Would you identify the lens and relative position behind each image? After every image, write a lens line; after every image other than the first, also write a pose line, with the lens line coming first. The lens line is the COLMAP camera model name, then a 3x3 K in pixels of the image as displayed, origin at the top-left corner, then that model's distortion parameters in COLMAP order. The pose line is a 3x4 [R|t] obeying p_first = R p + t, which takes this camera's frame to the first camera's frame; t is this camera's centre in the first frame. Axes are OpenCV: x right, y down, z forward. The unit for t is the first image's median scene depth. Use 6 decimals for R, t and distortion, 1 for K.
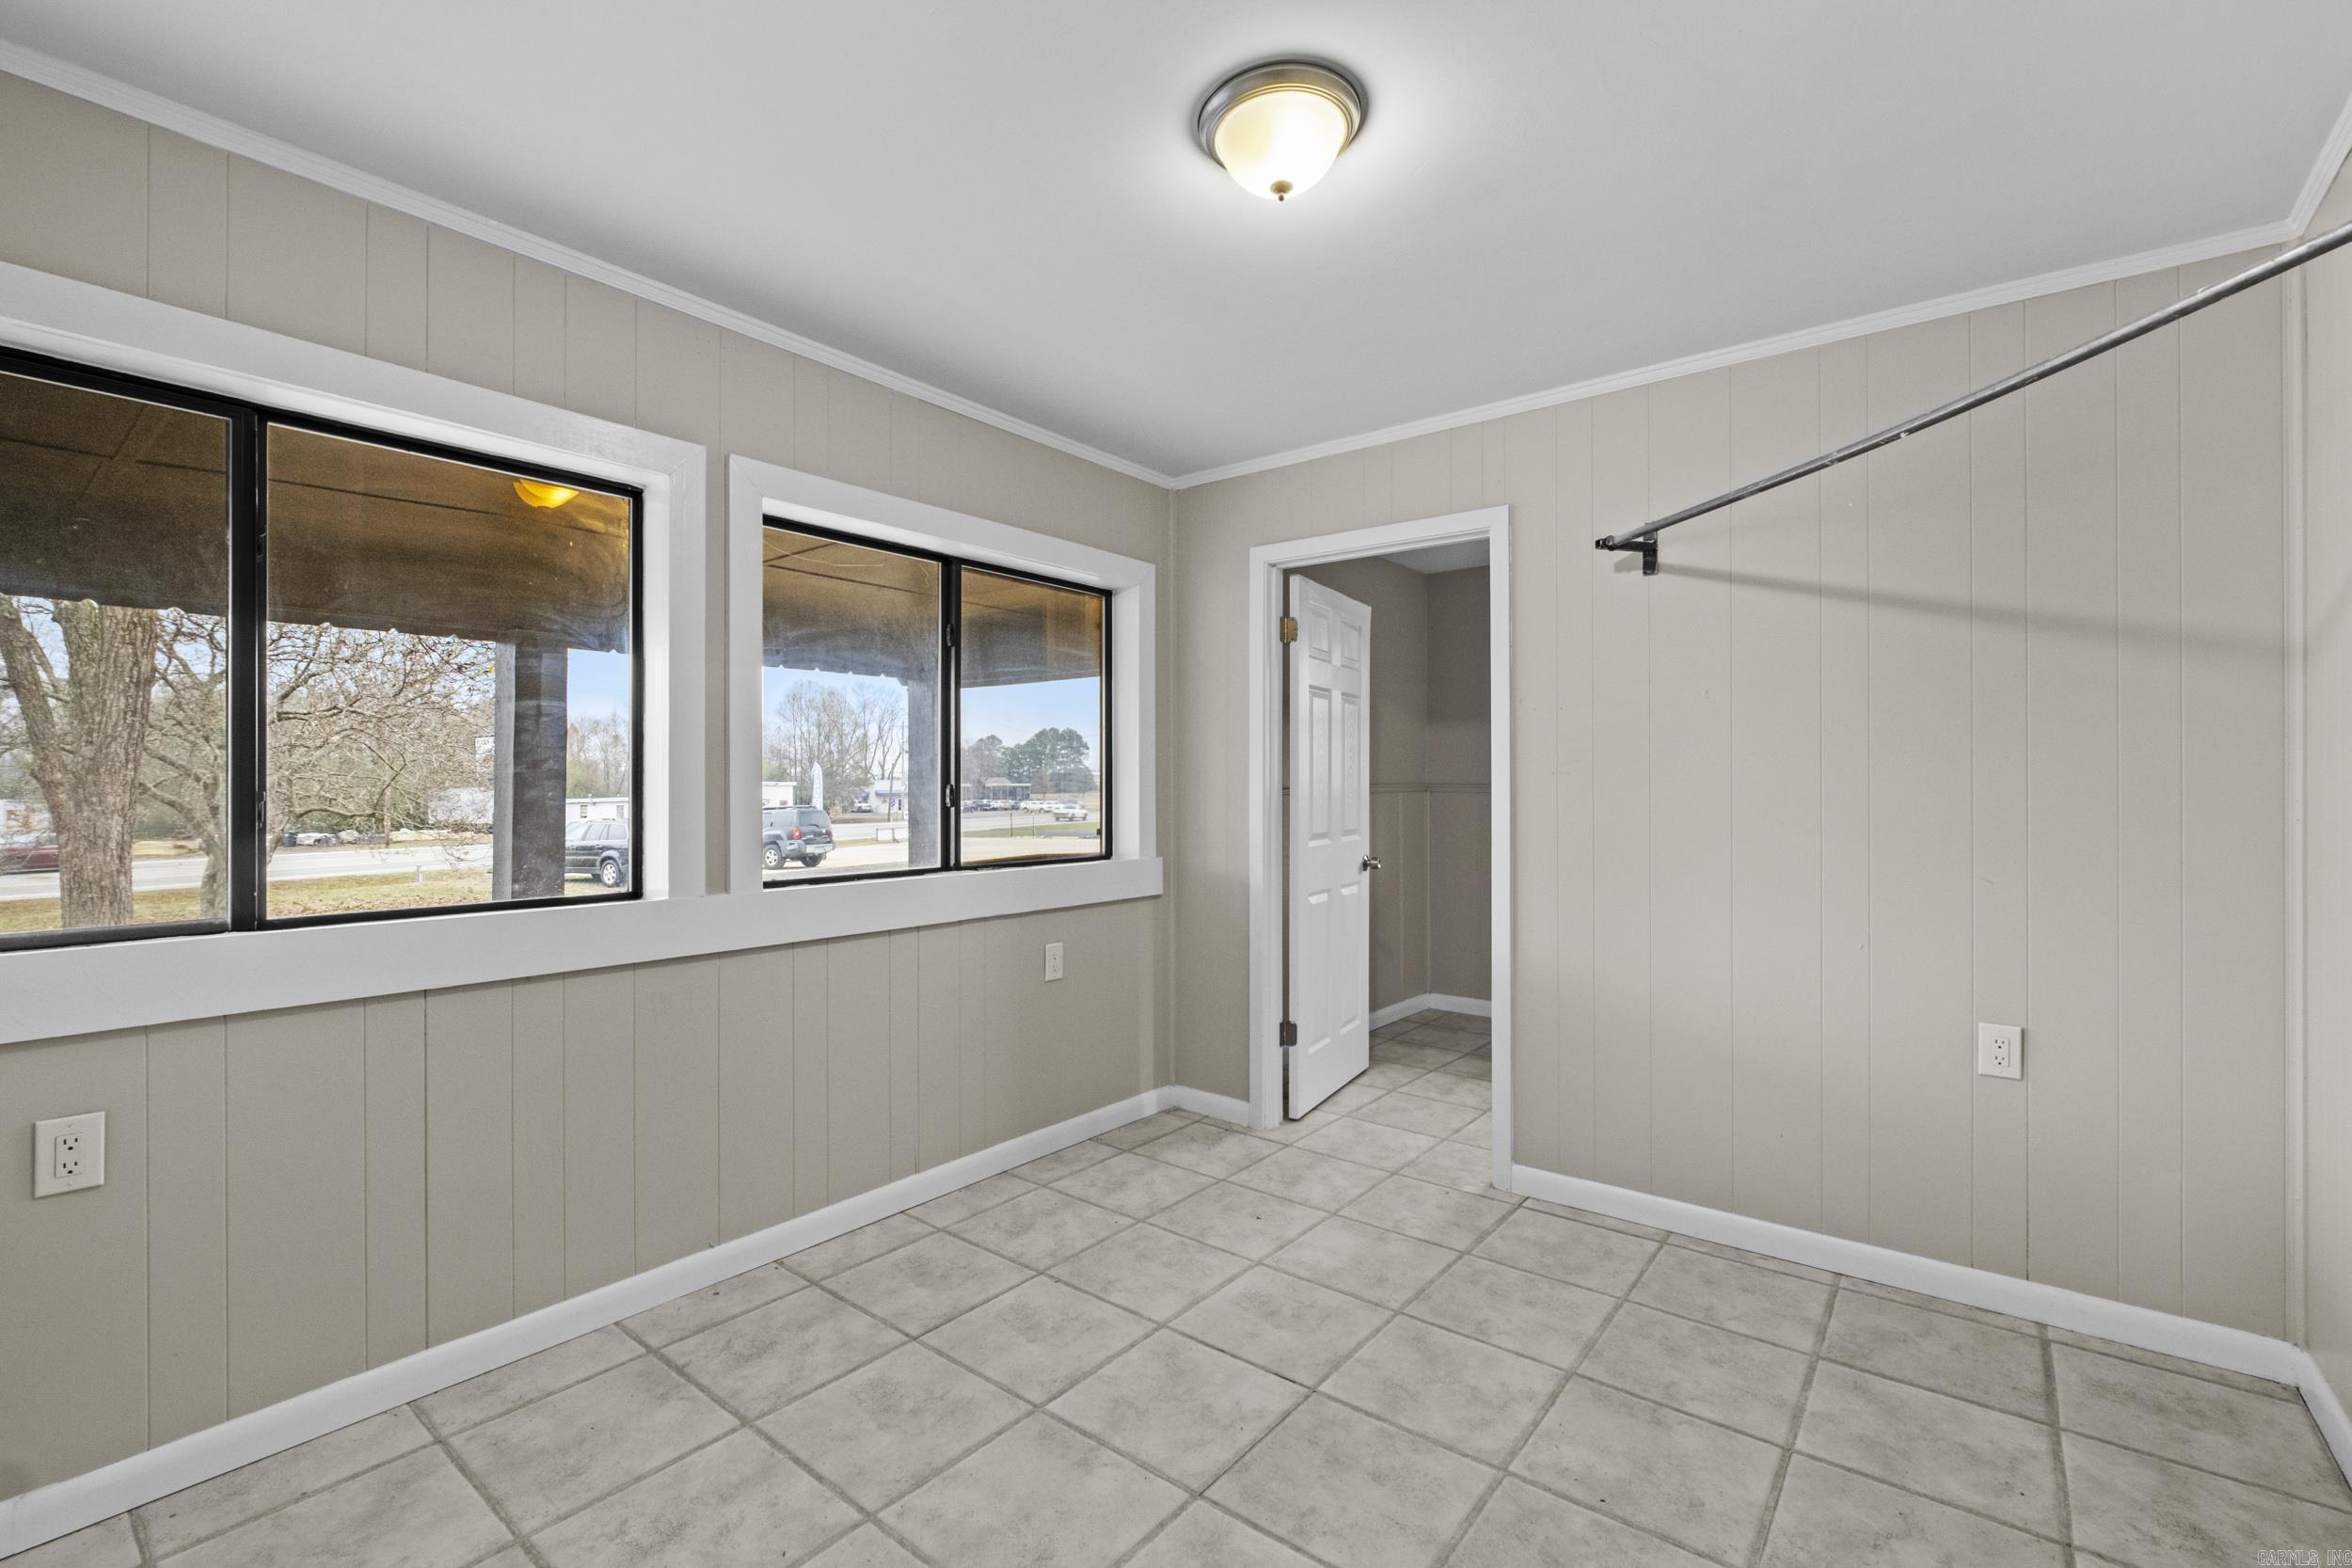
lens RADIAL K [[1021.4, 0, 1167.7], [0, 1021.4, 781.9], [0, 0, 1]] dist [-0.009307, 0.000139]
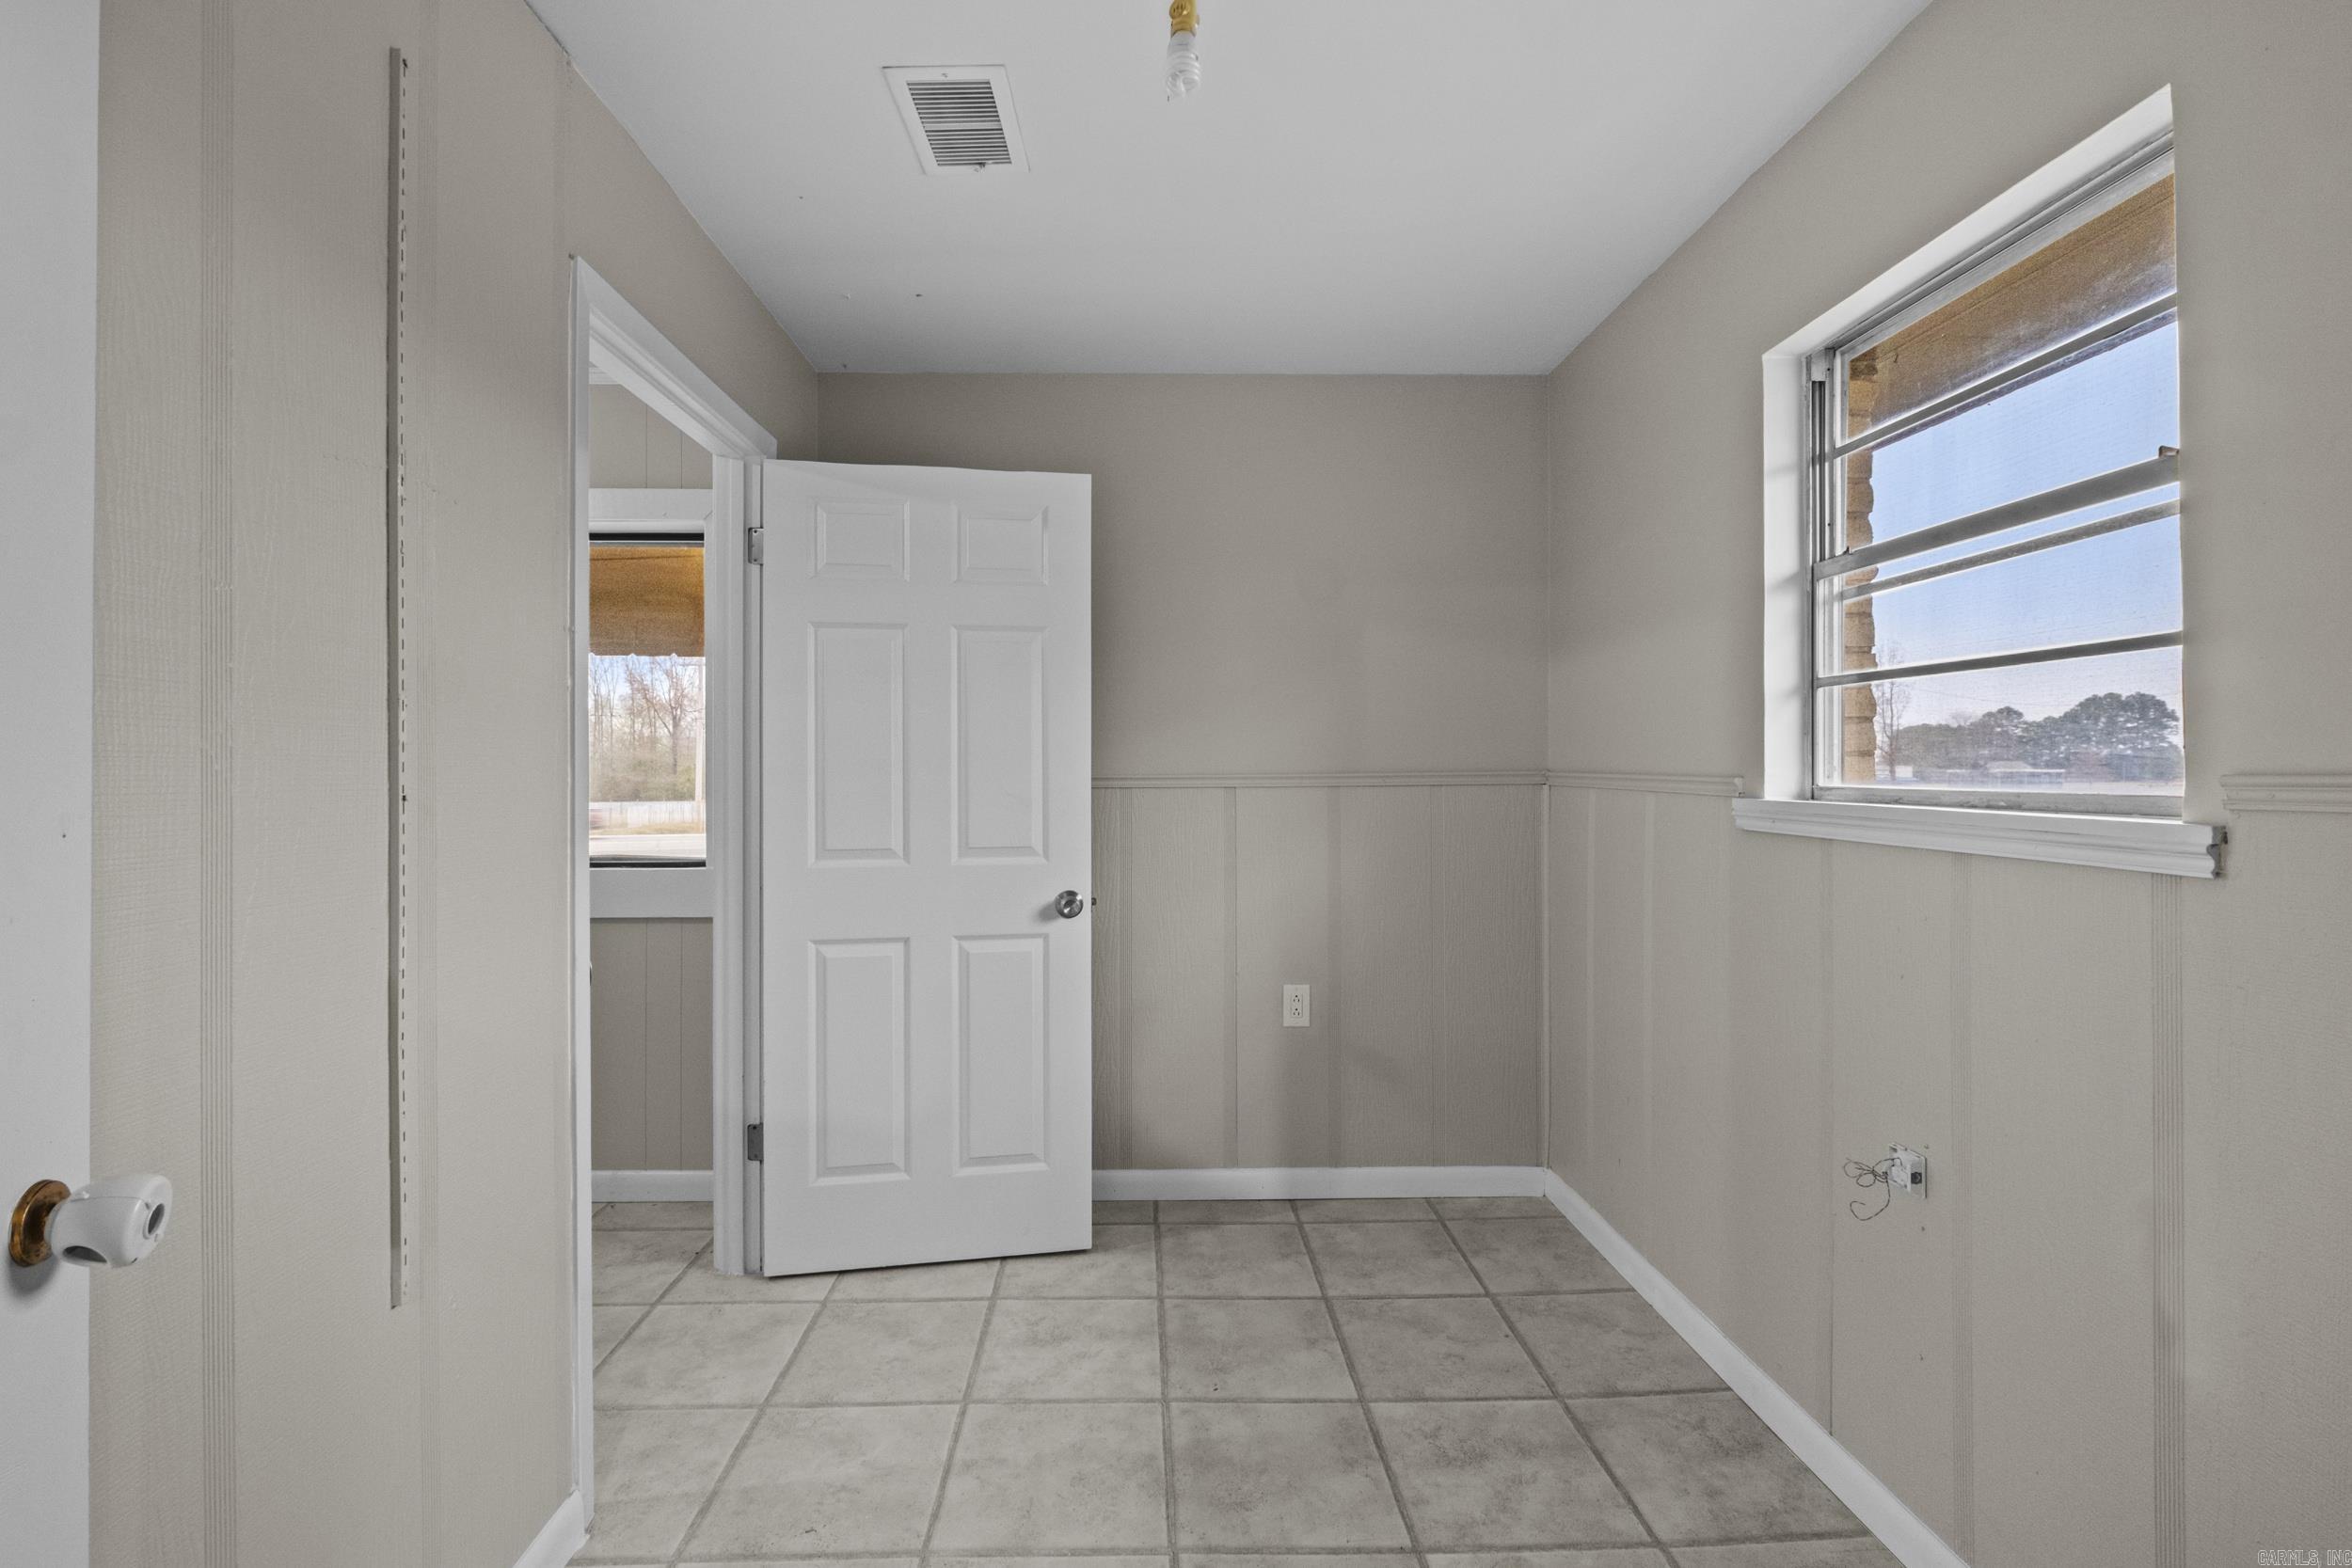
lens RADIAL K [[1034.7, 0, 1176.0], [0, 1034.7, 784.0], [0, 0, 1]] dist [-0.002705, -0.007744]
pose [[0.643911, 0.005698, -0.765079, 0.730879], [0.005083, 0.999918, 0.011724, 0.006353], [0.765084, -0.011438, 0.643829, 0.706532]]
